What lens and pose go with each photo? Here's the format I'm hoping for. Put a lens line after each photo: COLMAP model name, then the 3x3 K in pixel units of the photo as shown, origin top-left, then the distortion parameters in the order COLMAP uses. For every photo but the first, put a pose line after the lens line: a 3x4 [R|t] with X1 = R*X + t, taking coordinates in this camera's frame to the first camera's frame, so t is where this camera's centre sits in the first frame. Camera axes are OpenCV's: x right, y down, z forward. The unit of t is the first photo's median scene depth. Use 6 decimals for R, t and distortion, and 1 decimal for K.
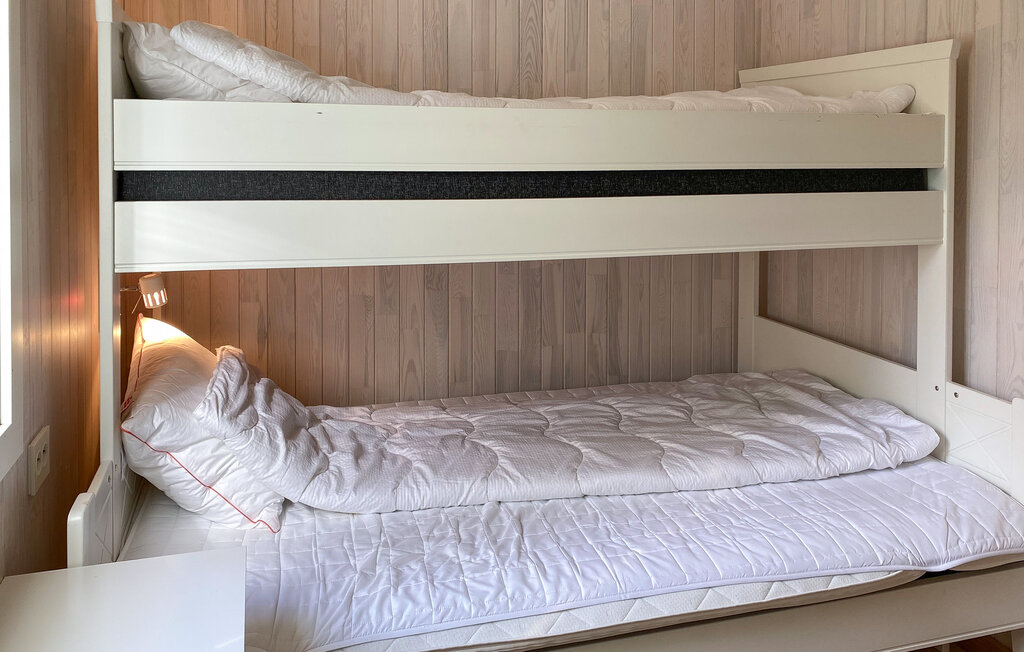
lens RADIAL K [[810.2, 0, 514.5], [0, 810.2, 287.9], [0, 0, 1]] dist [0.111437, -0.239589]
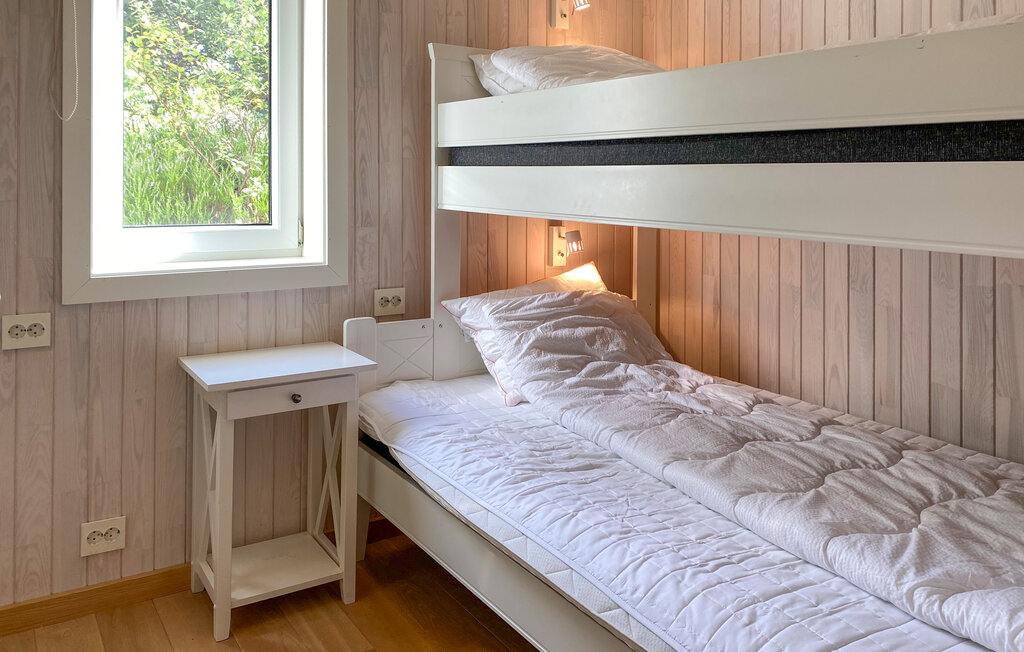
lens RADIAL K [[810.2, 0, 514.5], [0, 810.2, 287.9], [0, 0, 1]] dist [0.111437, -0.239589]
pose [[0.271105, 0.125151, -0.954379, 0.707427], [-0.168817, 0.982325, 0.080861, -0.011452], [0.947630, 0.139193, 0.287441, 0.407258]]
